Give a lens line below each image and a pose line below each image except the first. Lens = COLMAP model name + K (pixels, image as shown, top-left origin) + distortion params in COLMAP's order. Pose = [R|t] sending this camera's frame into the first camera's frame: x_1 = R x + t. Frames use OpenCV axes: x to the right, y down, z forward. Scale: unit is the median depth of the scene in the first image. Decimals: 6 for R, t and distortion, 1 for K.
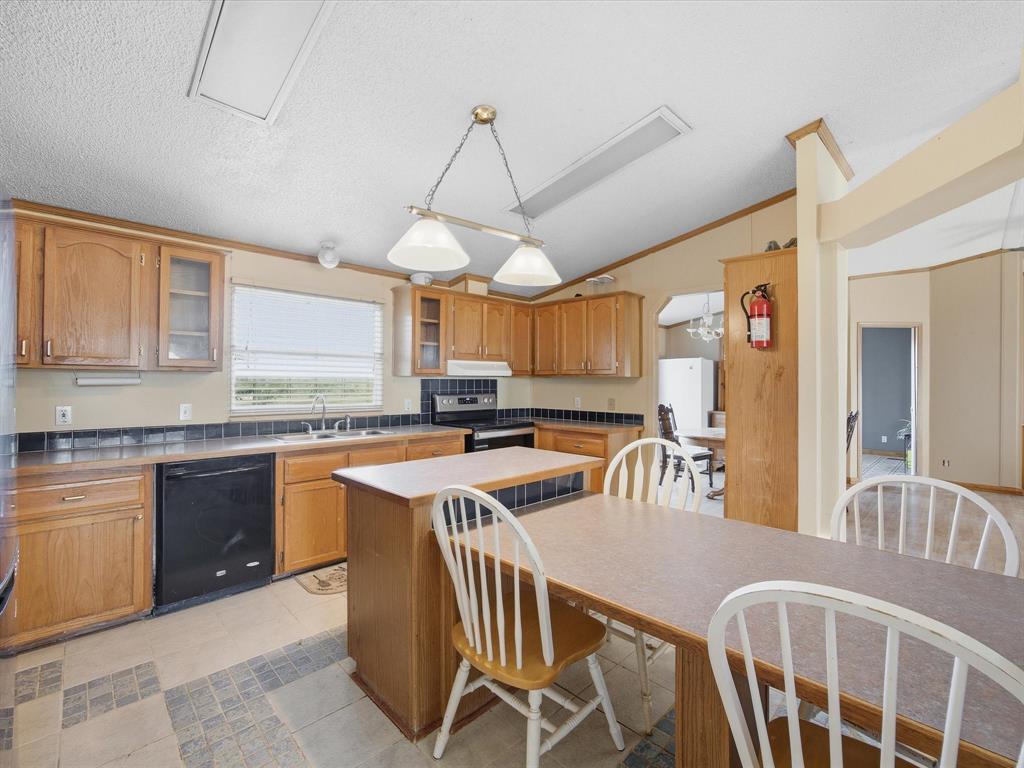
lens RADIAL K [[470.1, 0, 512.0], [0, 470.1, 384.0], [0, 0, 1]] dist [0.001193, 0.000580]
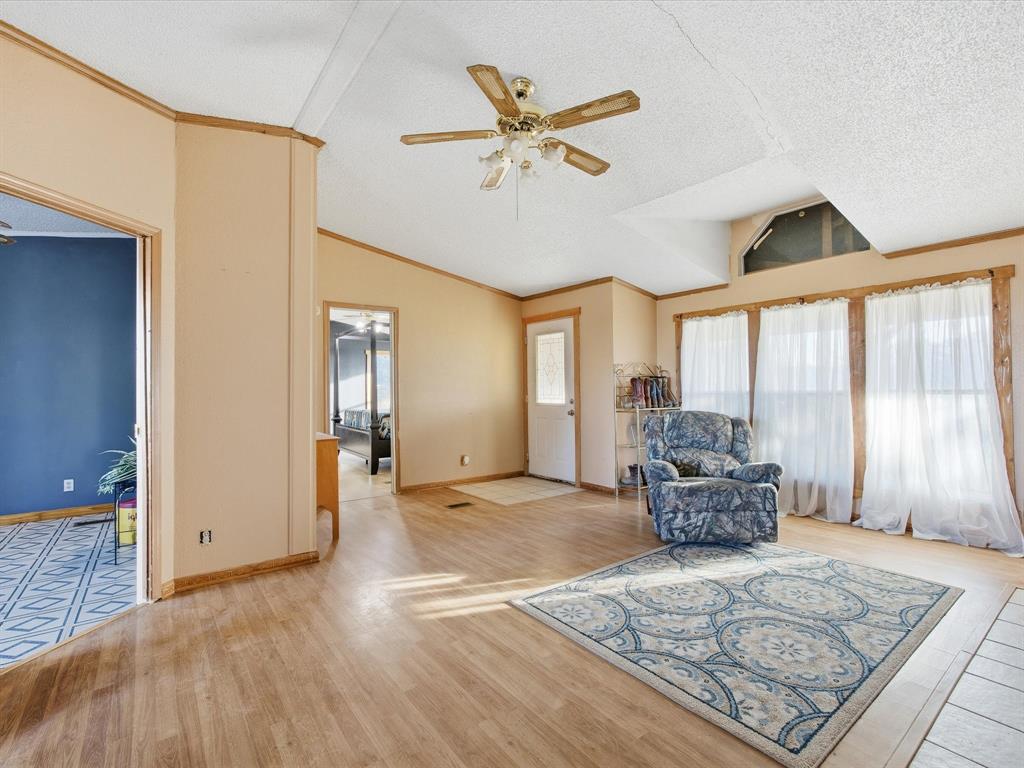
lens RADIAL K [[470.1, 0, 512.0], [0, 470.1, 384.0], [0, 0, 1]] dist [0.001193, 0.000580]
pose [[0.147639, 0.005952, 0.989023, 0.486085], [0.008320, 0.999939, -0.007259, 0.018562], [-0.989006, 0.009301, 0.147581, 0.610683]]
